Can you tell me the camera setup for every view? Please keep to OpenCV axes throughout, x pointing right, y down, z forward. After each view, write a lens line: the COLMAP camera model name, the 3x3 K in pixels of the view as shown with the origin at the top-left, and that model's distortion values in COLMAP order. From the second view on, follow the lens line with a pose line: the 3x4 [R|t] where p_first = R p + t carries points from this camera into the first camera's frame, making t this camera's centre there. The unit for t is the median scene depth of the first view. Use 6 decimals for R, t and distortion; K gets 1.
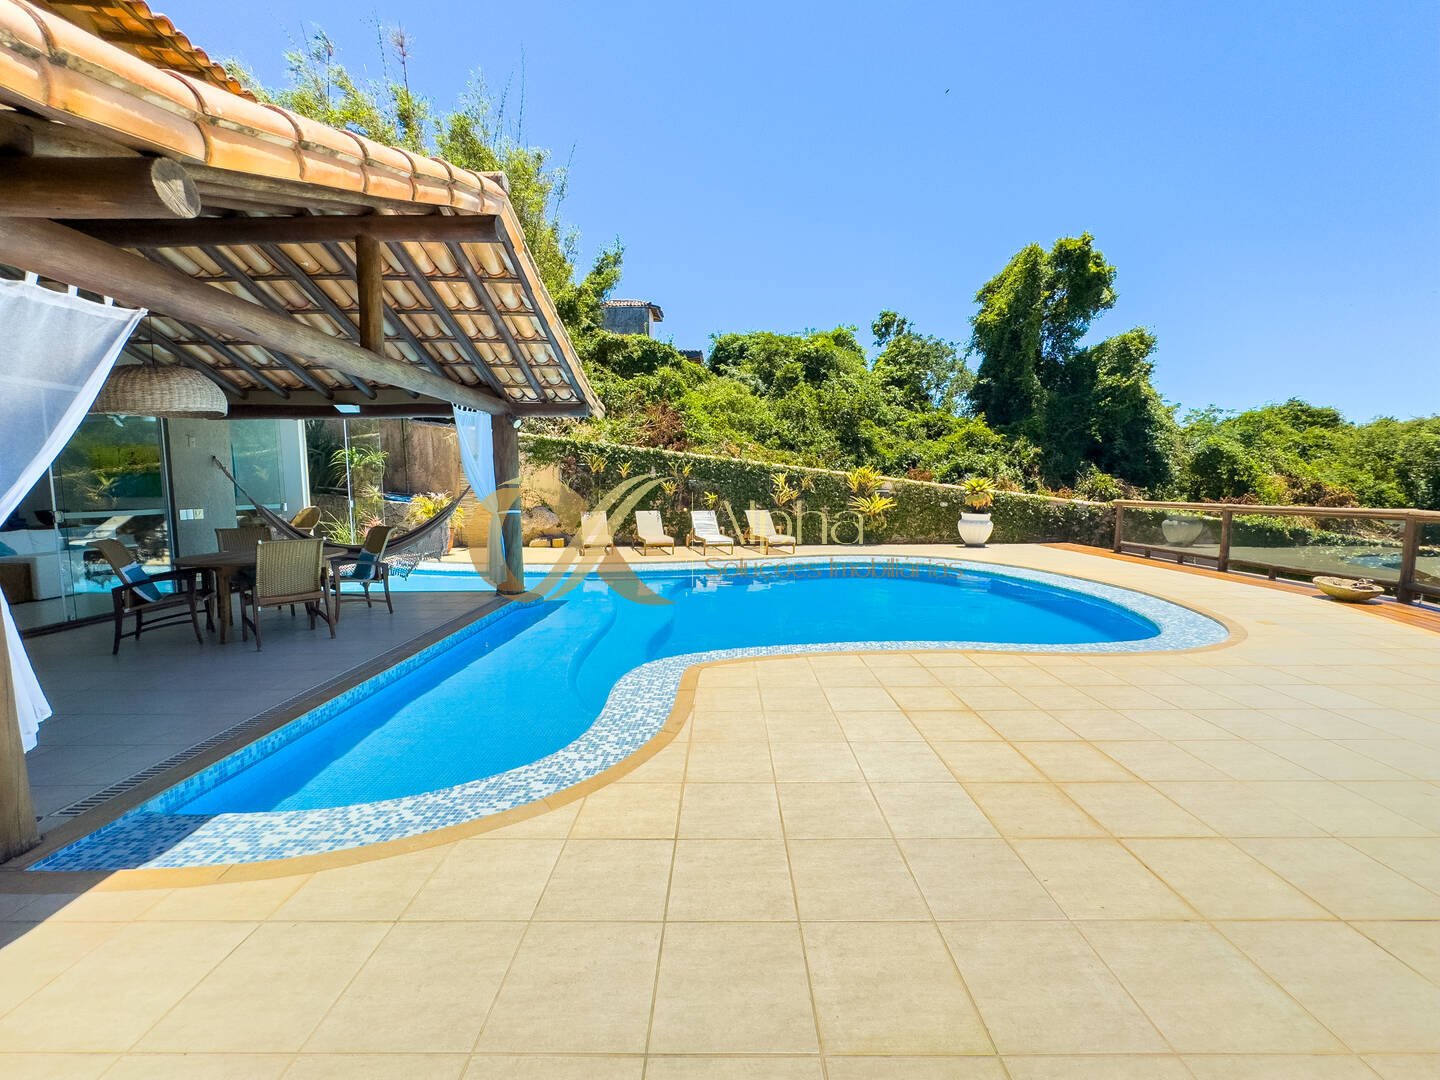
lens RADIAL K [[578.9, 0, 717.1], [0, 578.9, 533.4], [0, 0, 1]] dist [-0.007856, 0.000355]
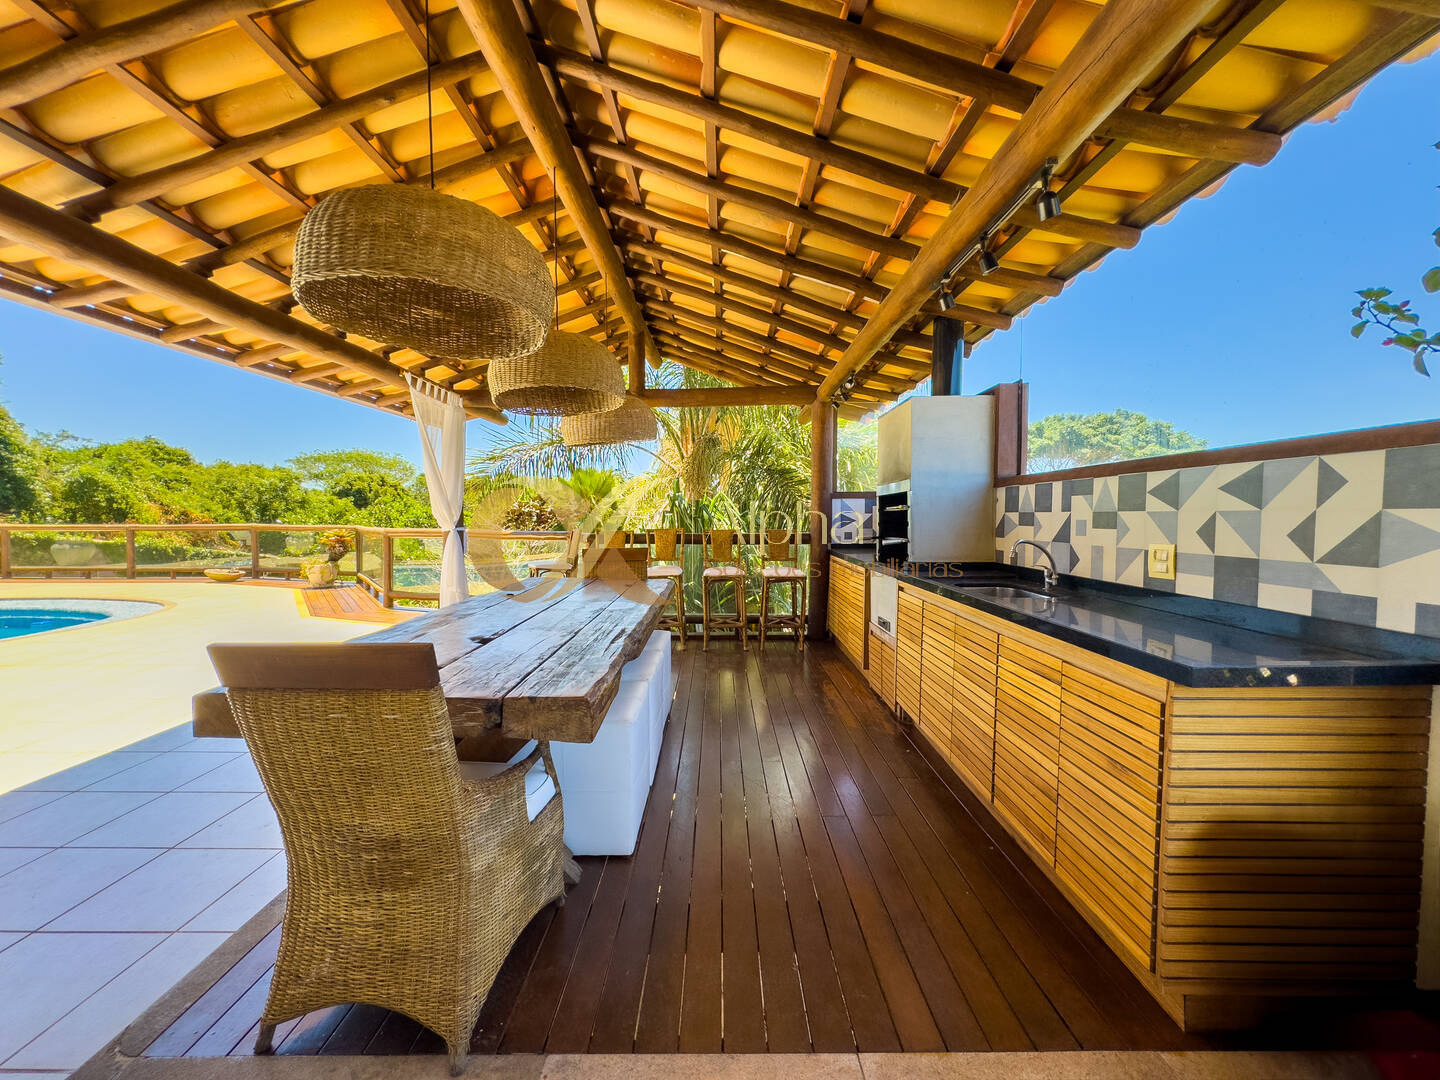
lens RADIAL K [[578.9, 0, 718.6], [0, 578.9, 547.9], [0, 0, 1]] dist [-0.007856, 0.000355]
pose [[0.003394, -0.050983, 0.998694, -0.187046], [0.081313, 0.995406, 0.050539, 0.022129], [-0.996683, 0.081035, 0.007524, -0.144903]]
